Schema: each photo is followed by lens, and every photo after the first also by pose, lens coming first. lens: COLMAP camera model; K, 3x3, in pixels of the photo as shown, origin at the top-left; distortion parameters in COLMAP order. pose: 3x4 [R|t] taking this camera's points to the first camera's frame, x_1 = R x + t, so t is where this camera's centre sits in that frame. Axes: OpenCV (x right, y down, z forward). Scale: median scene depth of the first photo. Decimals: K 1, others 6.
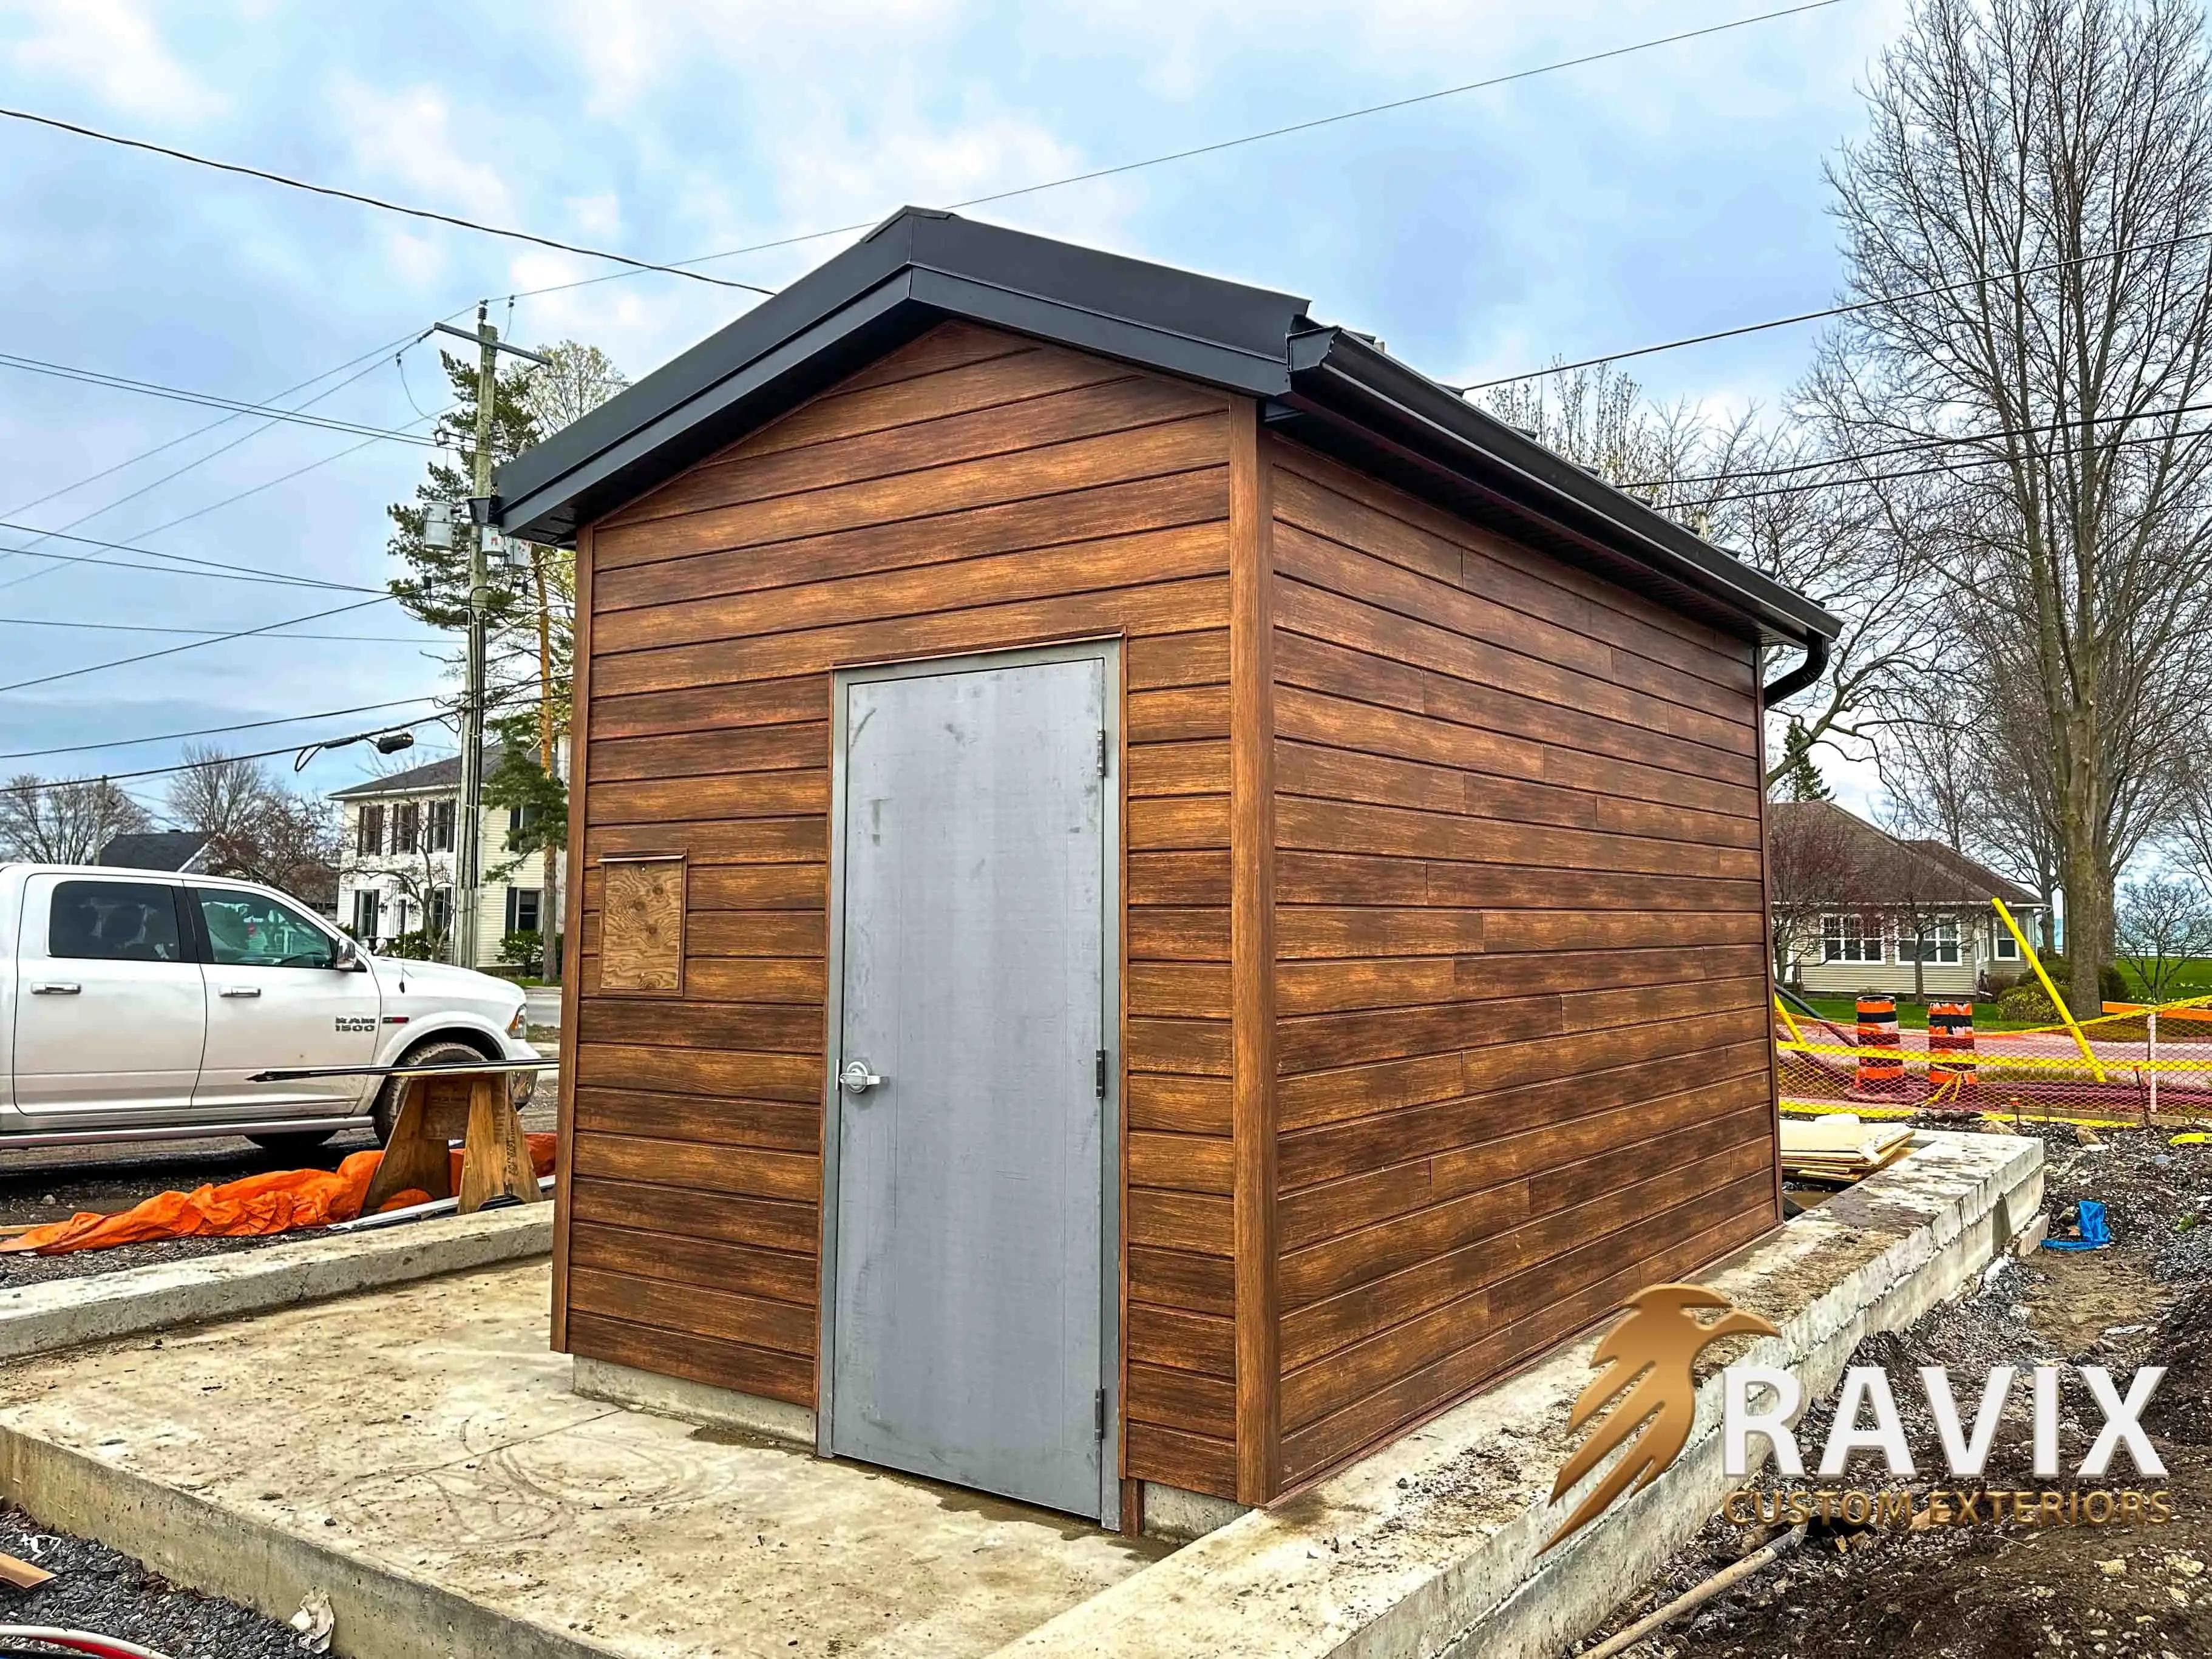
lens RADIAL K [[1673.5, 0, 1105.5], [0, 1673.5, 810.8], [0, 0, 1]] dist [0.044537, 0.000829]
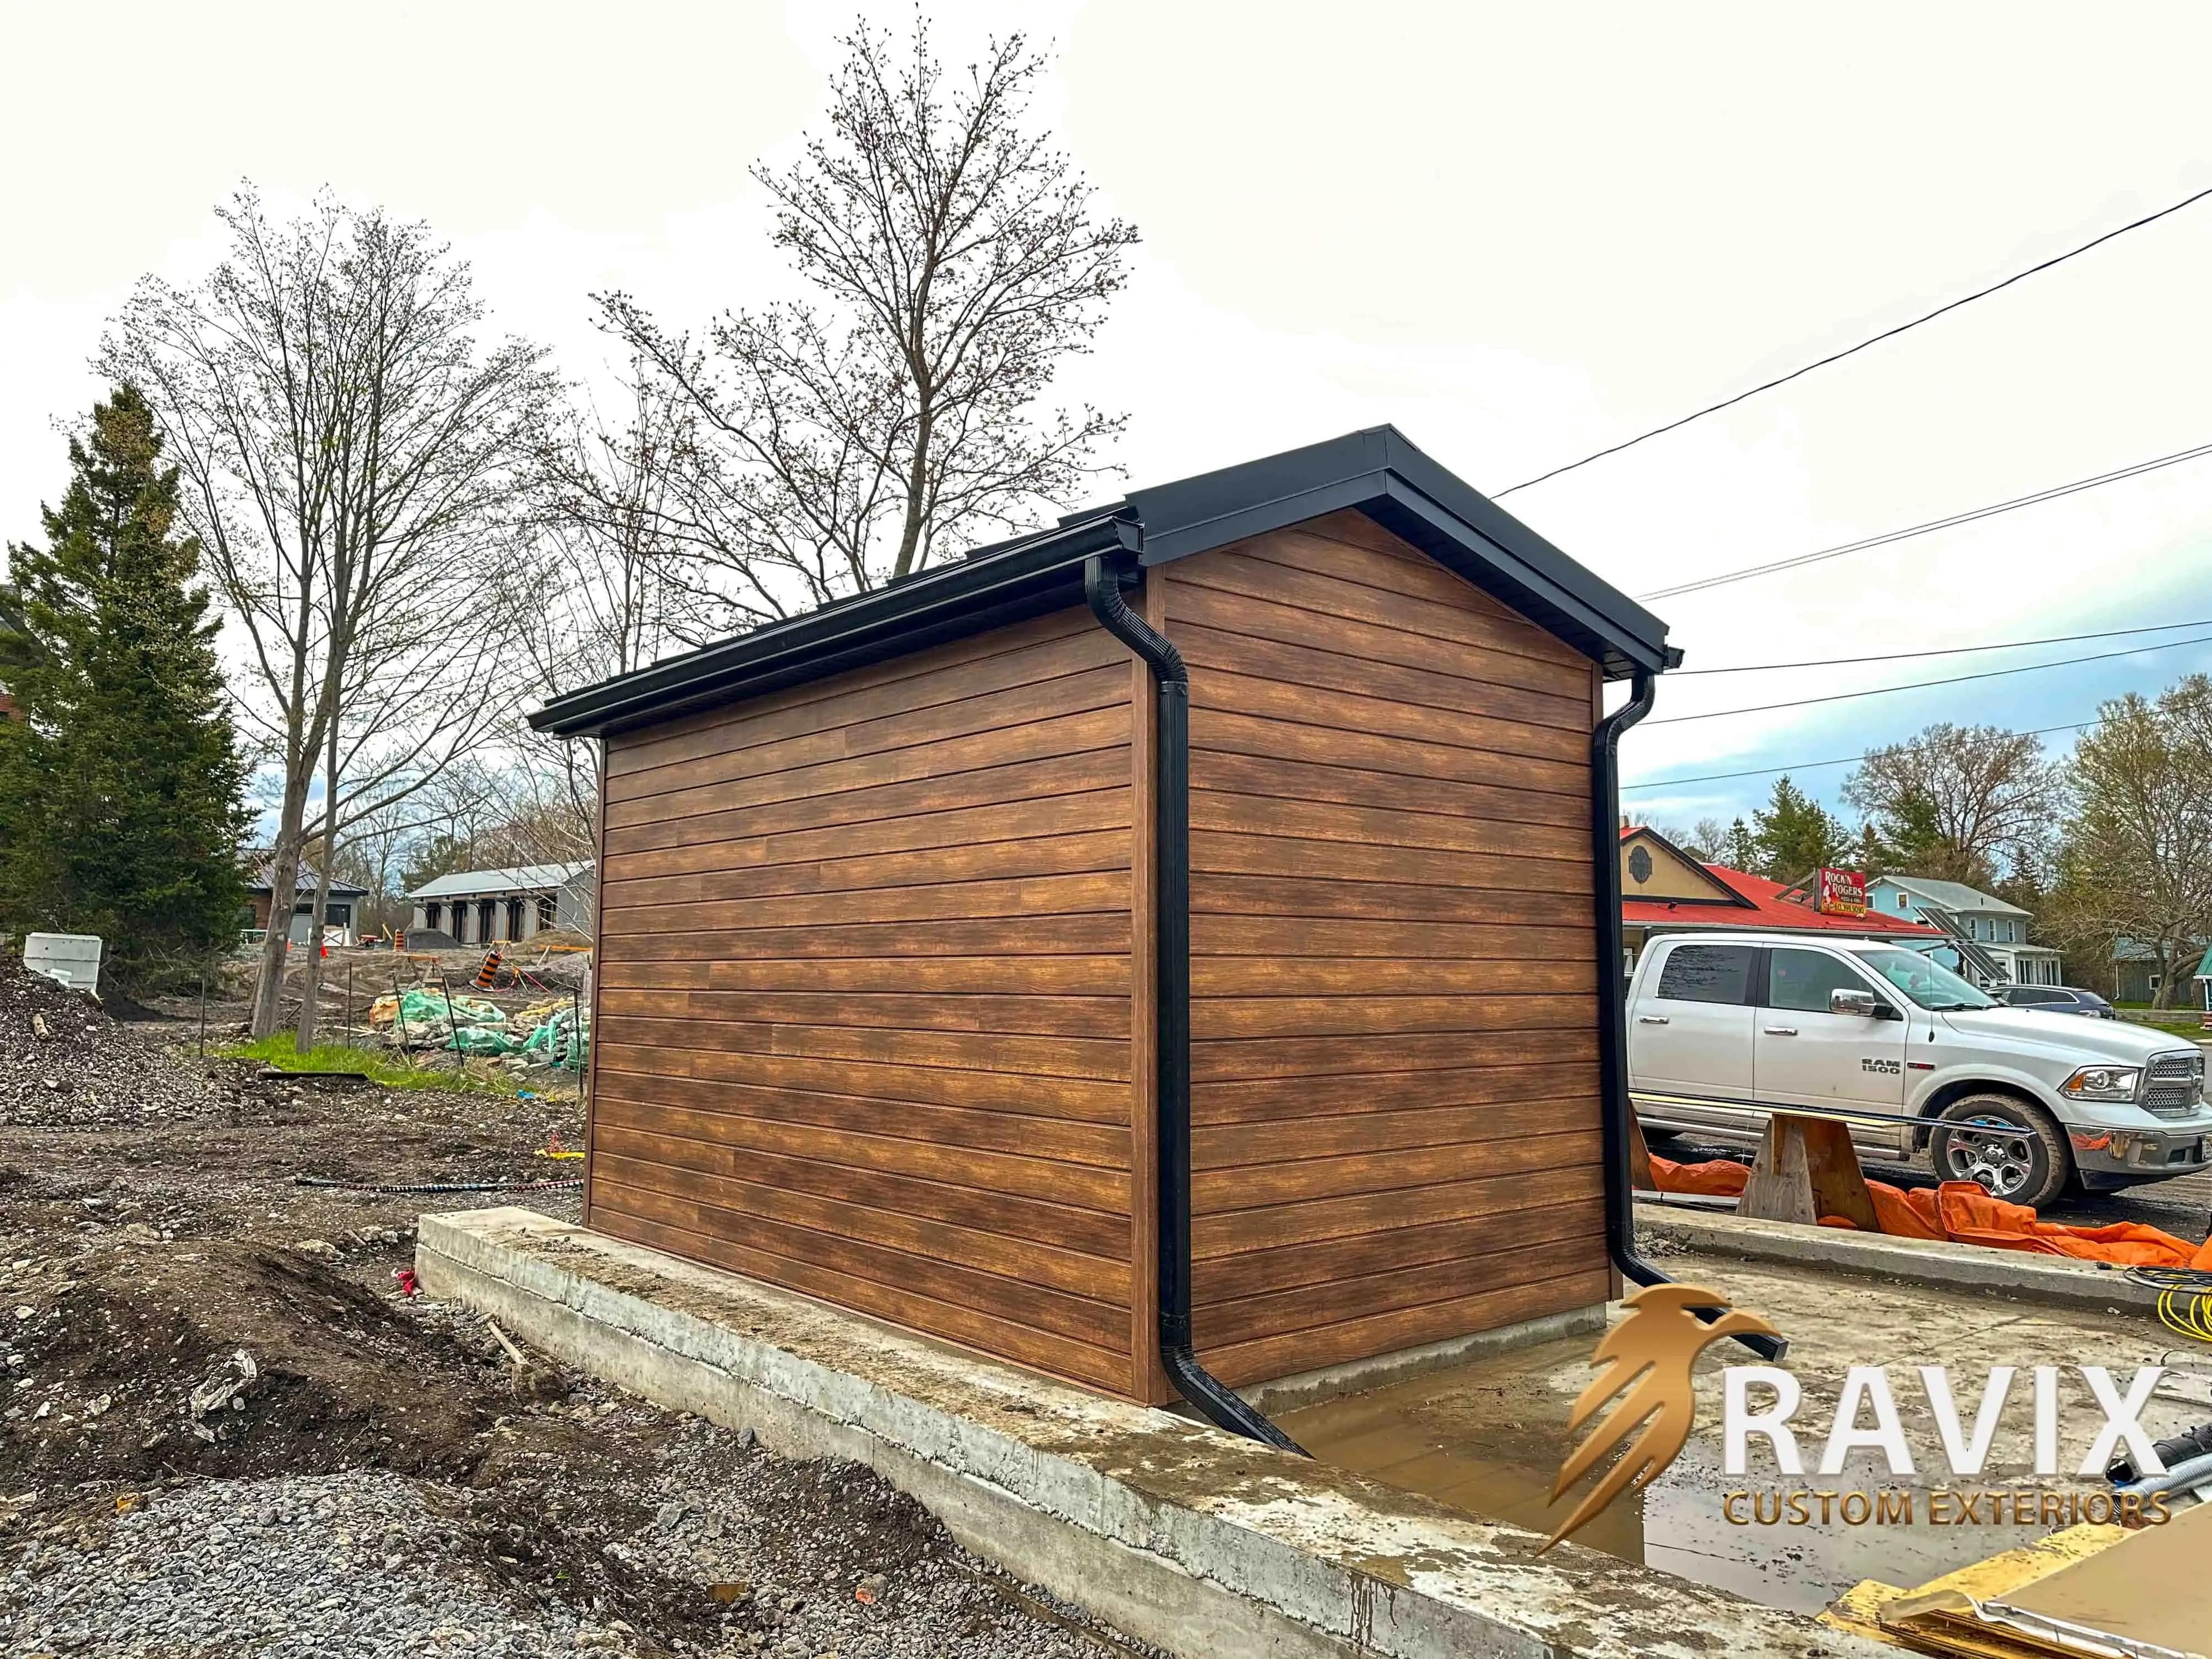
lens RADIAL K [[1642.4, 0, 1105.3], [0, 1642.4, 846.4], [0, 0, 1]] dist [0.046107, -0.031594]
pose [[-0.239927, -0.076012, -0.967810, 1.495322], [0.061268, 0.993757, -0.093239, 0.109498], [0.968856, -0.081666, -0.233772, 1.594789]]
